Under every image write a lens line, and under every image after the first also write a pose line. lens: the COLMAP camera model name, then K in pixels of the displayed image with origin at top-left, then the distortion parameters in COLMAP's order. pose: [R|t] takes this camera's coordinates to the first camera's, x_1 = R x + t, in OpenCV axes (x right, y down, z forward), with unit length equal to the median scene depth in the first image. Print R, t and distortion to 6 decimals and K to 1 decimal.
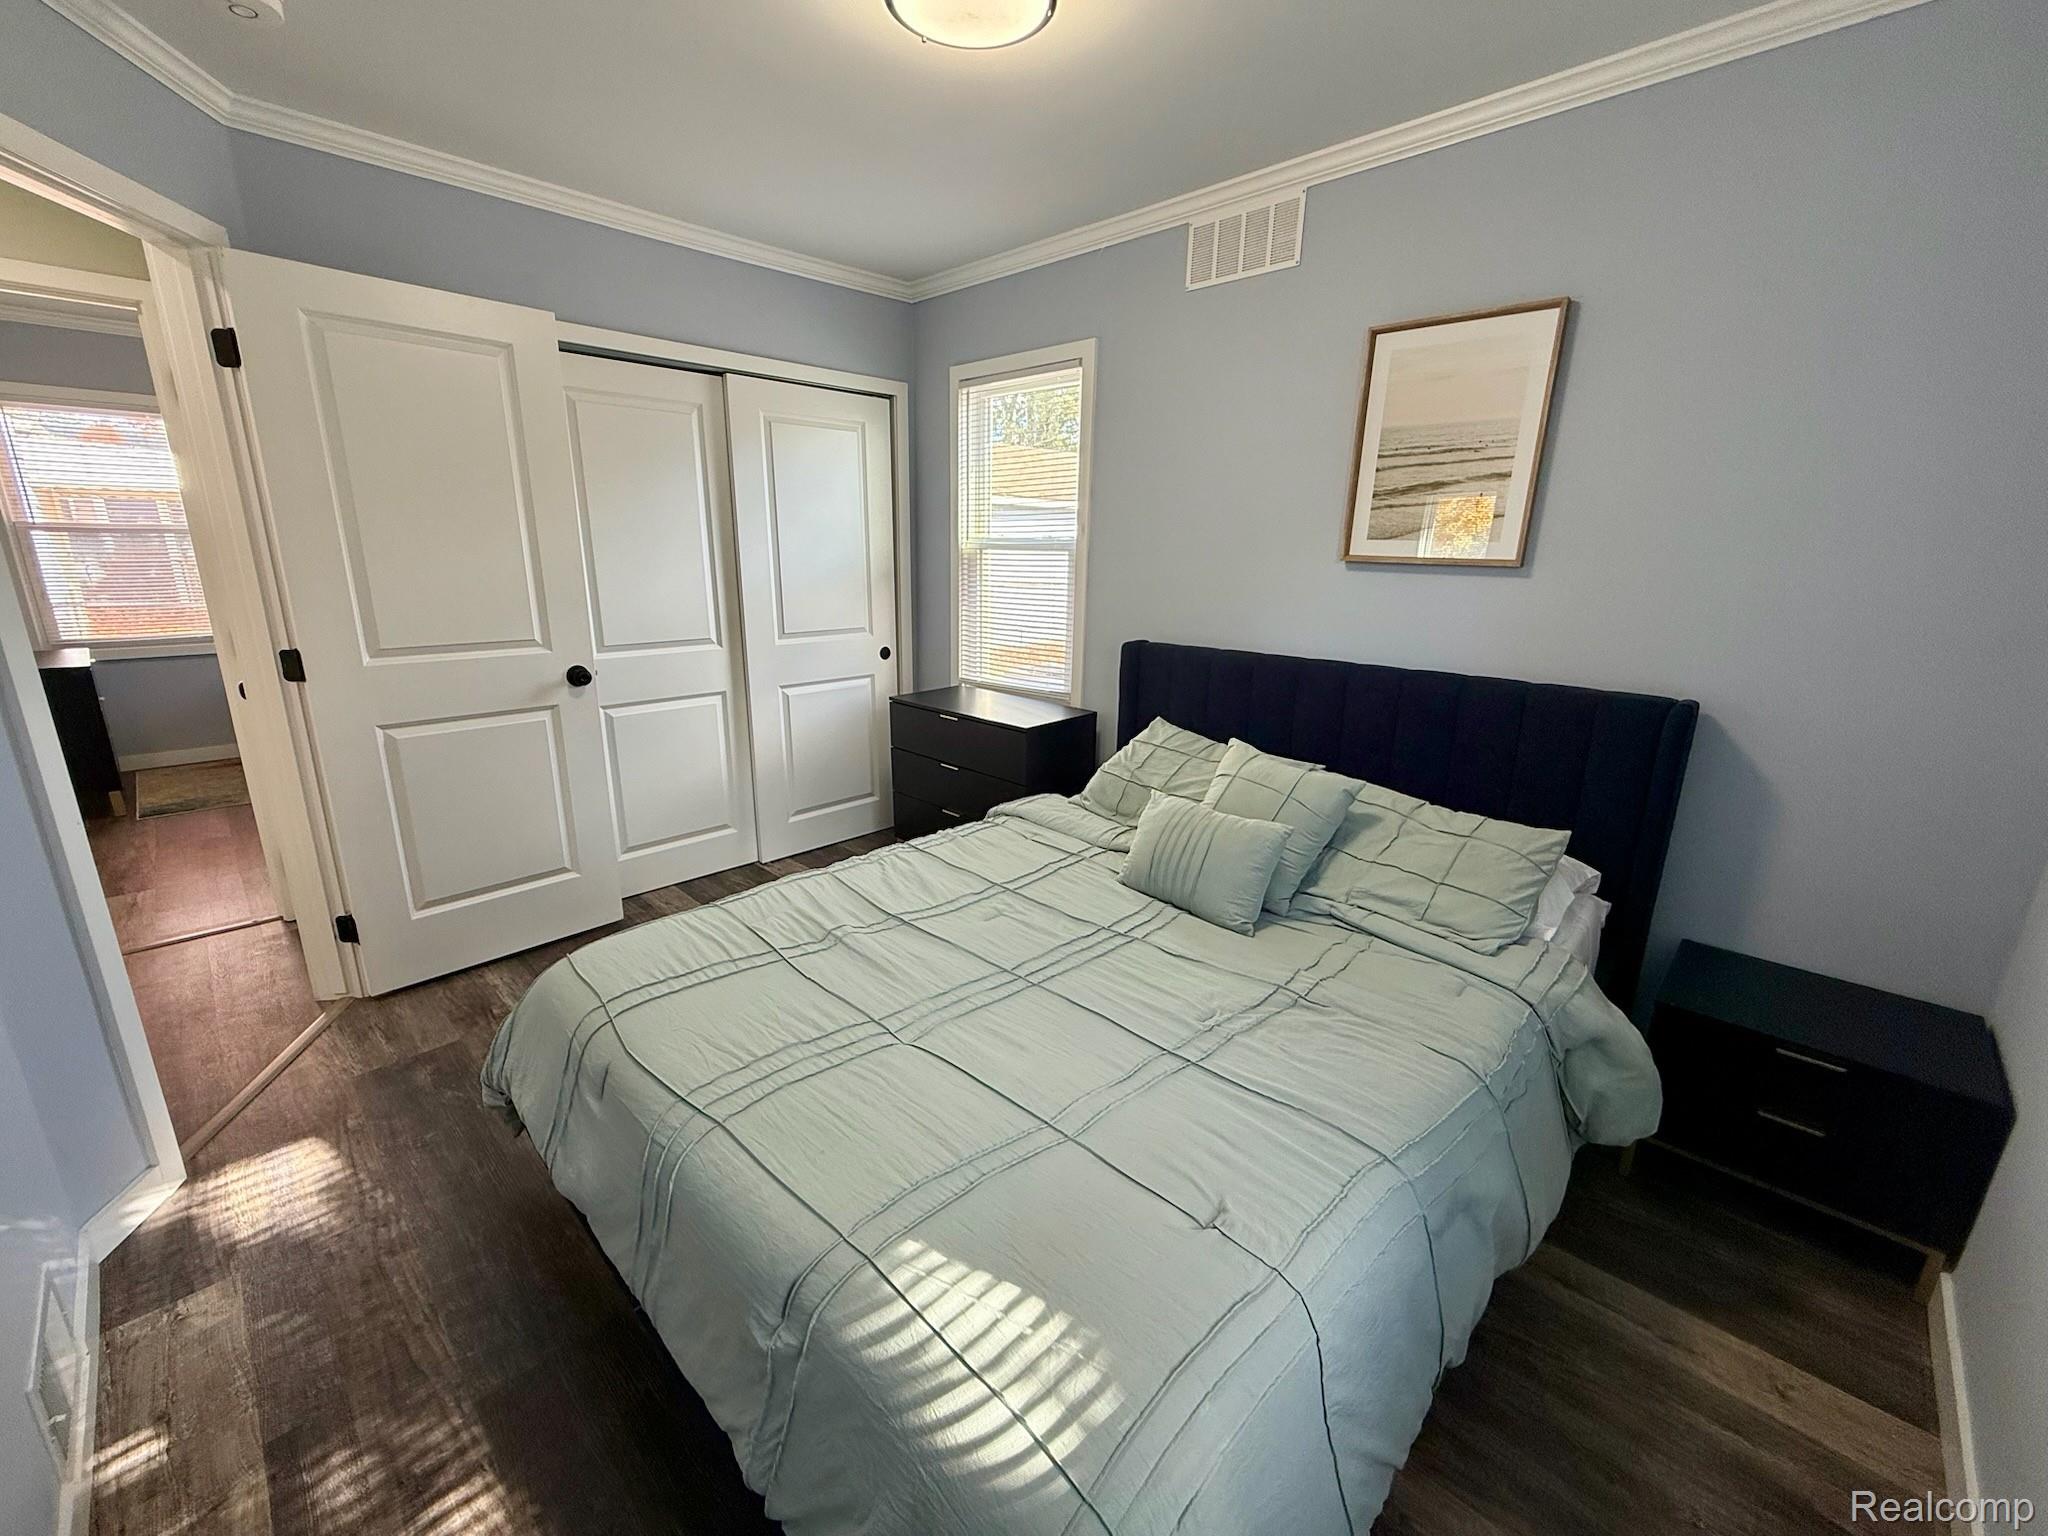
lens RADIAL K [[819.5, 0, 1014.0], [0, 819.5, 758.3], [0, 0, 1]] dist [0.000379, -0.000034]
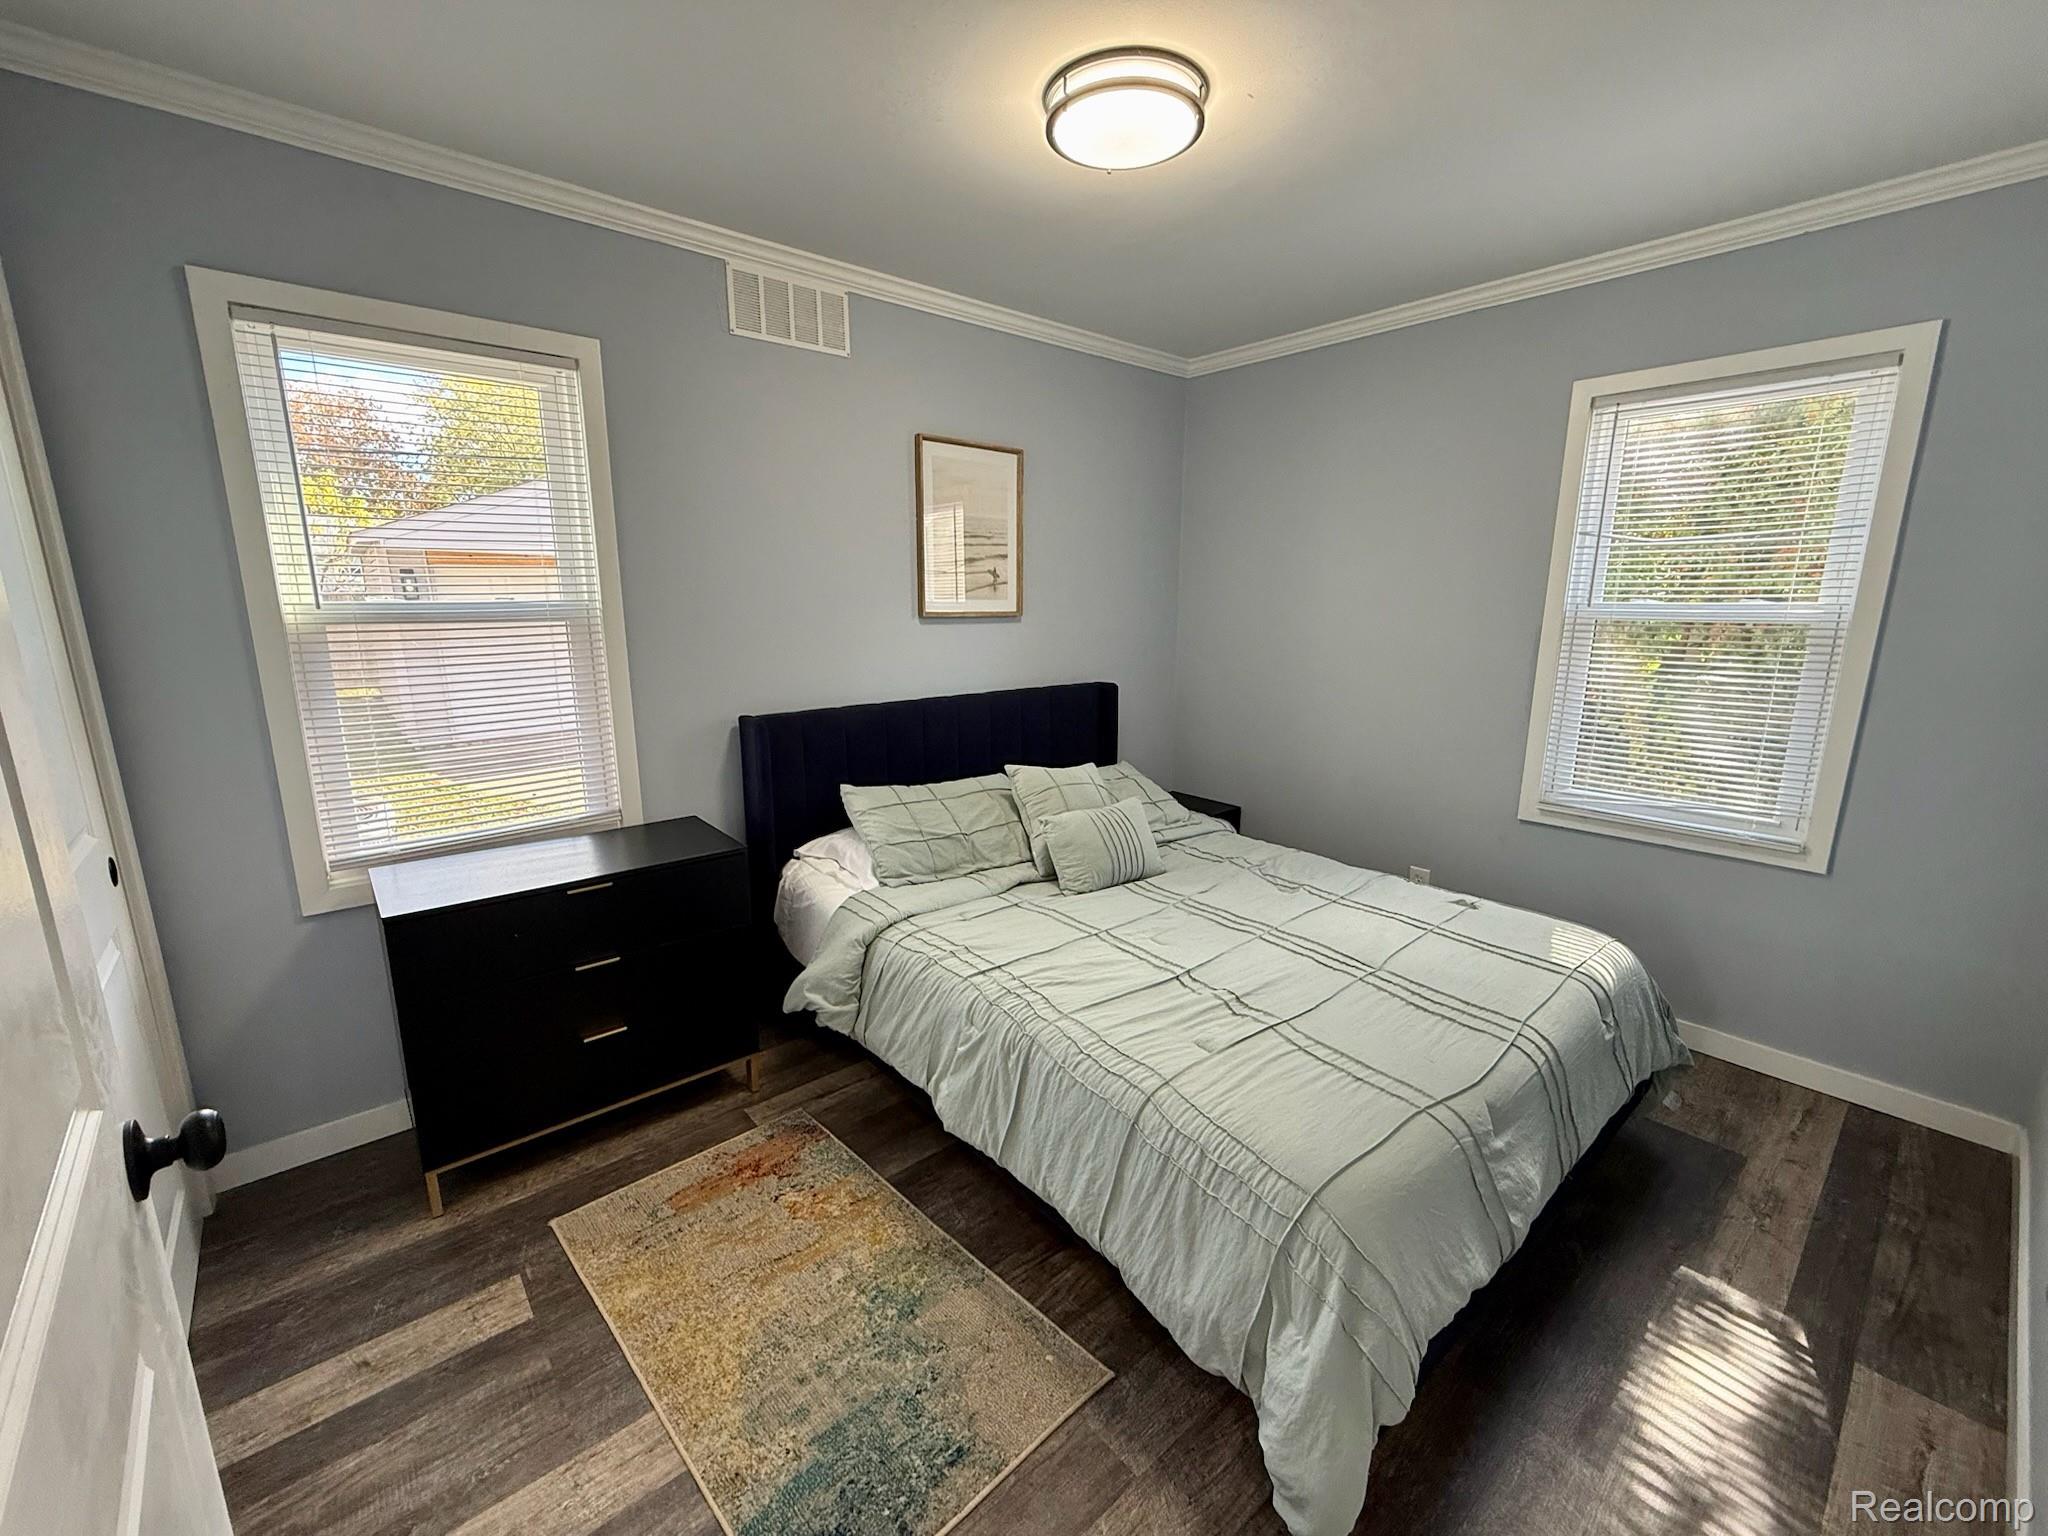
lens RADIAL K [[819.5, 0, 1028.3], [0, 819.5, 765.5], [0, 0, 1]] dist [0.000379, -0.000034]
pose [[0.095162, -0.218889, 0.971098, -0.834894], [0.253058, 0.948797, 0.189064, -0.226389], [-0.962759, 0.227753, 0.145682, 0.734085]]
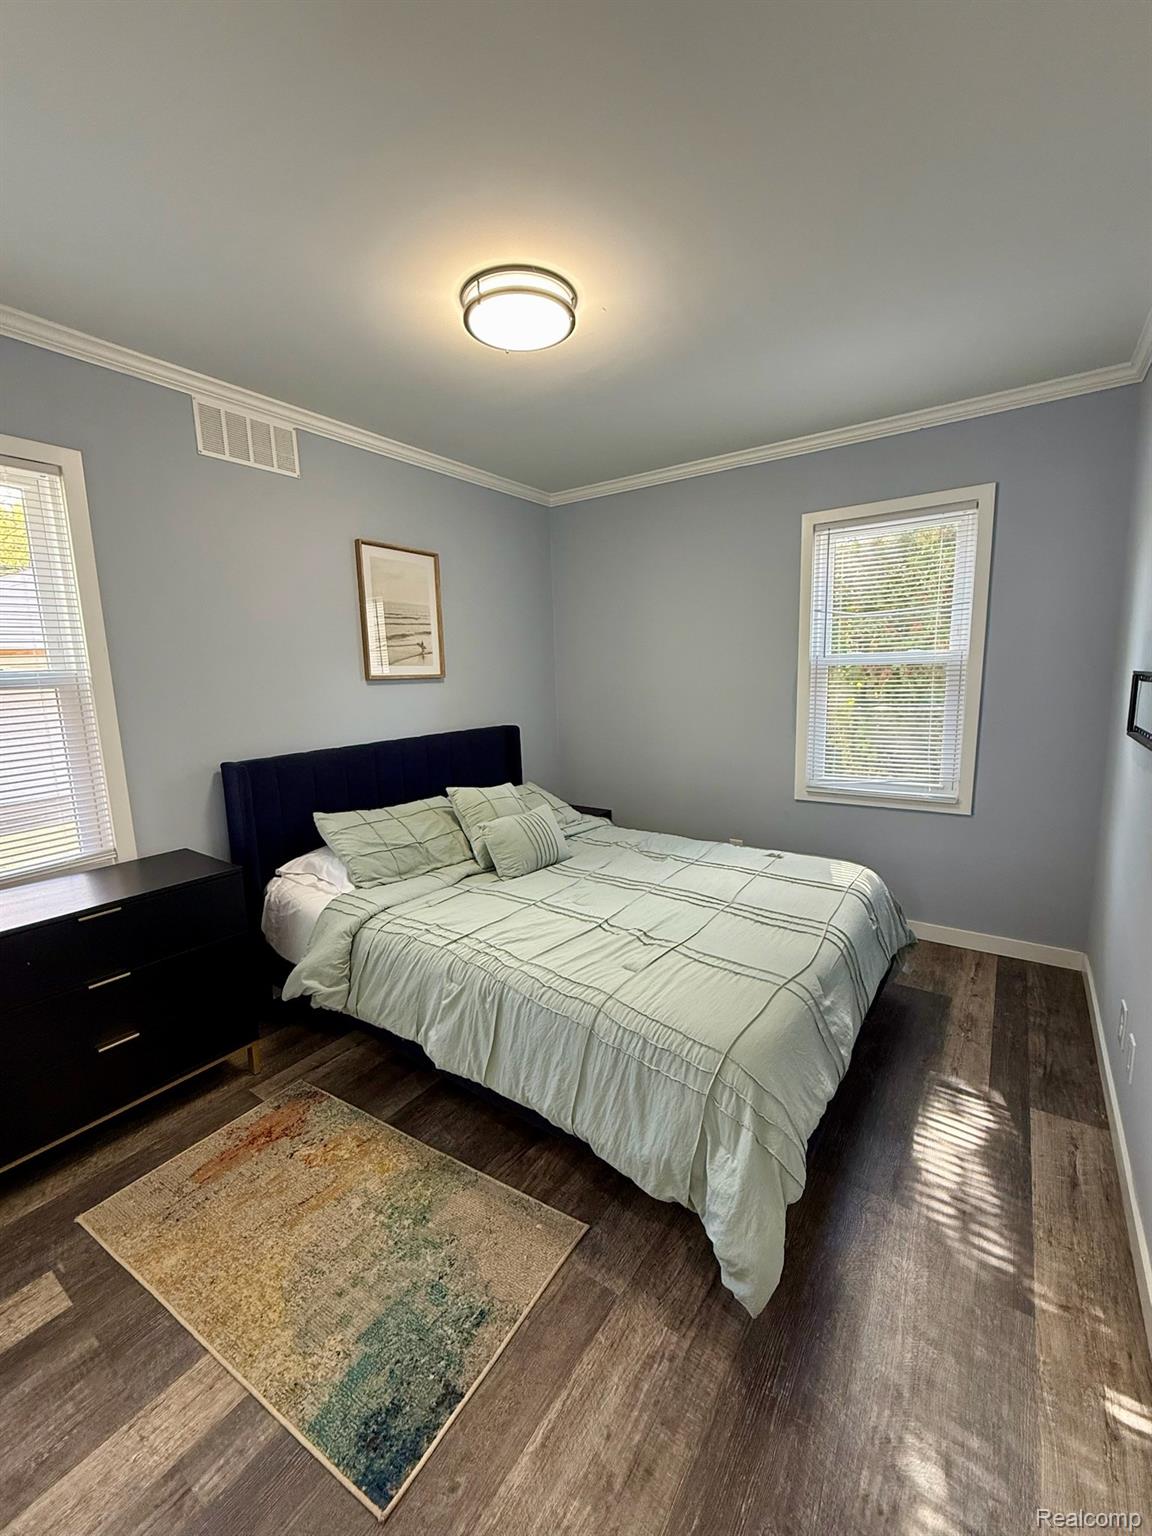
lens RADIAL K [[614.7, 0, 577.0], [0, 614.7, 766.7], [0, 0, 1]] dist [0.000379, -0.000034]
pose [[-0.151715, -0.166675, 0.974270, -0.850083], [0.275898, 0.939362, 0.203667, -0.217806], [-0.949138, 0.299698, -0.096530, 0.800158]]
